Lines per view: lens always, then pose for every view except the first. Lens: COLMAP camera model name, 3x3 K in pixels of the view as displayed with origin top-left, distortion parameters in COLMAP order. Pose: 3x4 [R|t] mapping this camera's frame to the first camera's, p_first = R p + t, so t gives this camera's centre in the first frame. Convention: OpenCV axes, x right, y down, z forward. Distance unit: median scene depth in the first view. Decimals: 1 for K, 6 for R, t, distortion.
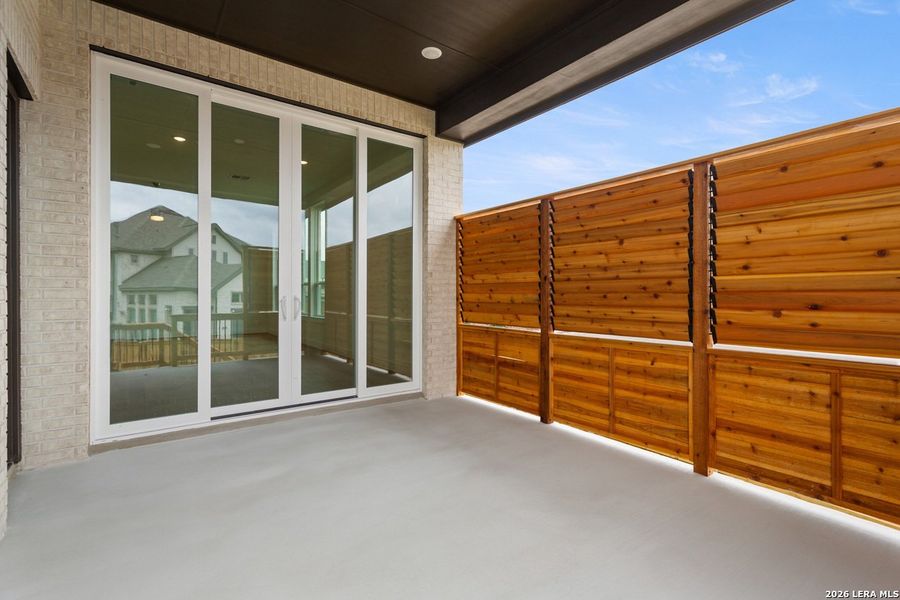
lens RADIAL K [[422.8, 0, 447.6], [0, 422.8, 296.6], [0, 0, 1]] dist [0.000622, 0.002233]
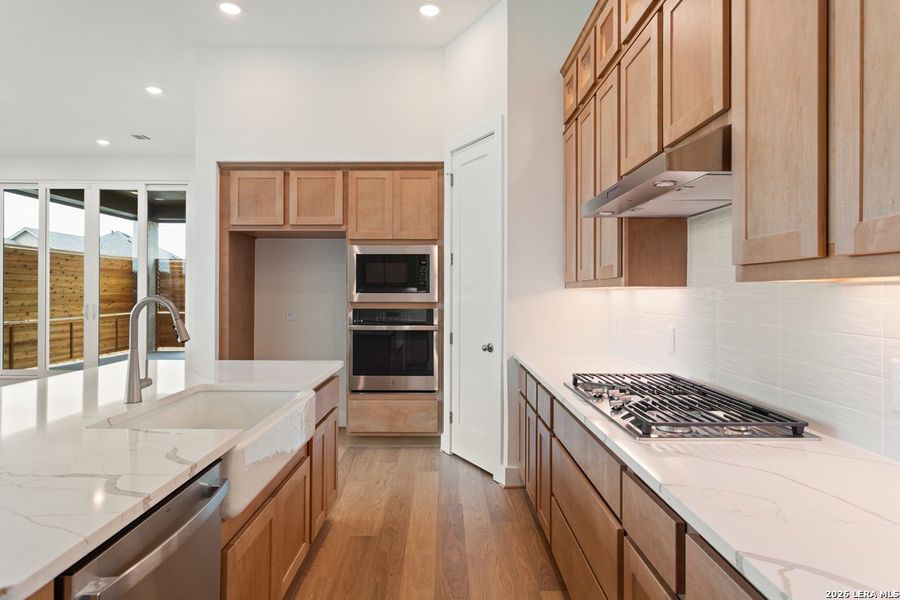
lens RADIAL K [[520.7, 0, 449.4], [0, 520.7, 292.0], [0, 0, 1]] dist [-0.003095, 0.002444]
pose [[-0.806319, -0.010144, 0.591394, -2.322642], [-0.007596, 0.999948, 0.006794, -0.063310], [-0.591432, 0.000986, -0.806354, 1.611449]]
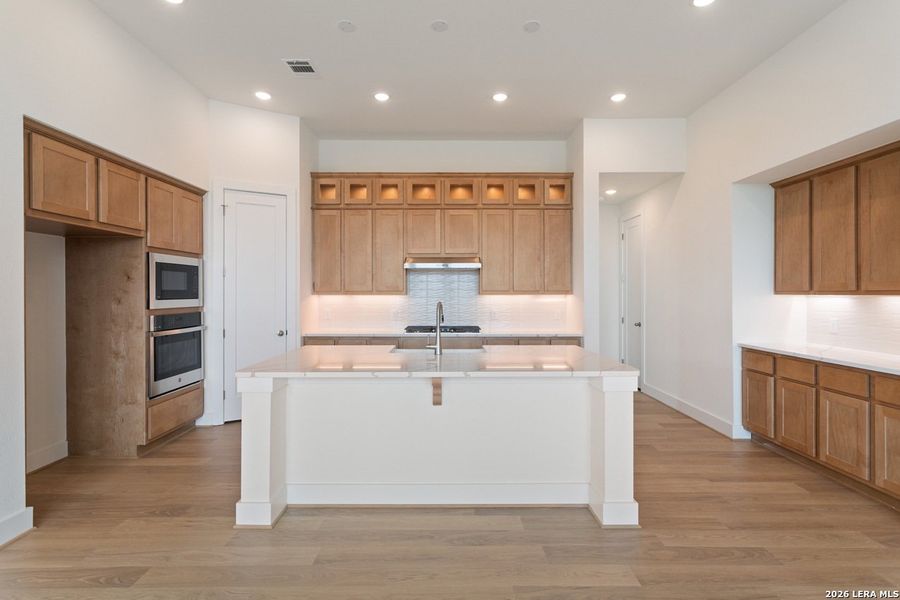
lens RADIAL K [[422.8, 0, 448.3], [0, 422.8, 293.5], [0, 0, 1]] dist [0.000622, 0.002233]
pose [[-0.596249, -0.005960, -0.802777, -1.313641], [-0.009860, 0.999951, -0.000101, -0.071317], [0.802739, 0.007855, -0.596279, 1.847658]]
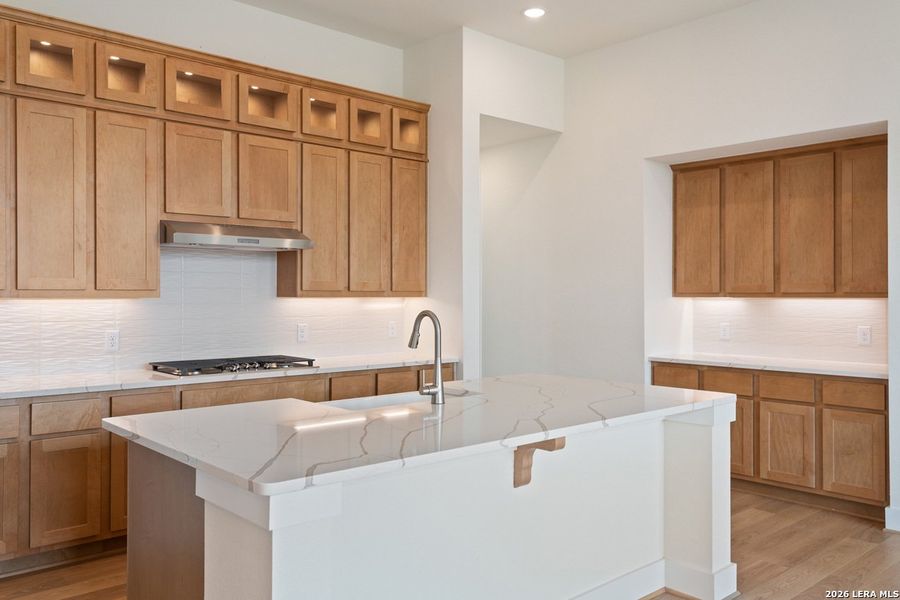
lens RADIAL K [[727.1, 0, 448.2], [0, 727.1, 295.2], [0, 0, 1]] dist [0.016486, -0.002167]
pose [[0.086598, -0.006604, -0.996221, -1.188051], [-0.007810, 0.999943, -0.007307, -0.066503], [0.996213, 0.008413, 0.086542, 1.367016]]
